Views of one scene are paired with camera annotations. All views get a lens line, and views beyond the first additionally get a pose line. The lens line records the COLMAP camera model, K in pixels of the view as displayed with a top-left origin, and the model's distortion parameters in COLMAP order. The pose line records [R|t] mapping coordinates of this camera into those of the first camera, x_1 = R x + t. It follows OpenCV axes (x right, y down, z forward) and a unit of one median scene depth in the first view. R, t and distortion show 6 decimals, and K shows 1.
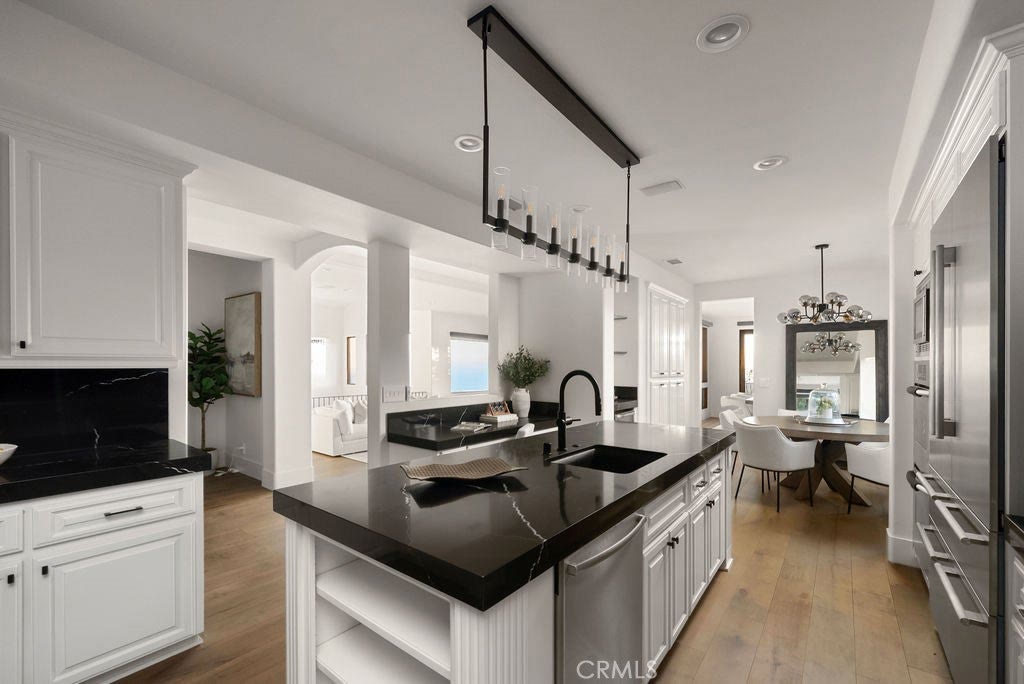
lens RADIAL K [[421.4, 0, 512.0], [0, 421.4, 342.0], [0, 0, 1]] dist [0.002149, 0.000089]
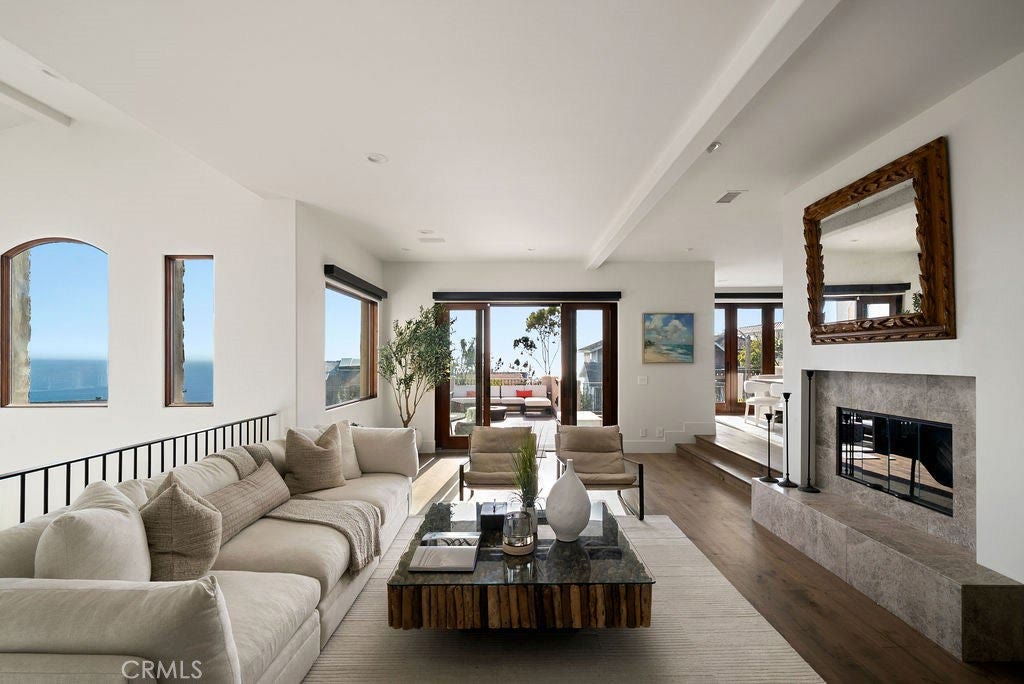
lens RADIAL K [[466.4, 0, 510.8], [0, 466.4, 348.6], [0, 0, 1]] dist [0.002497, 0.000208]
pose [[0.796069, 0.011156, 0.605102, -0.384780], [-0.028563, 0.999409, 0.019151, 0.059966], [-0.604531, -0.032529, 0.795917, 0.725917]]
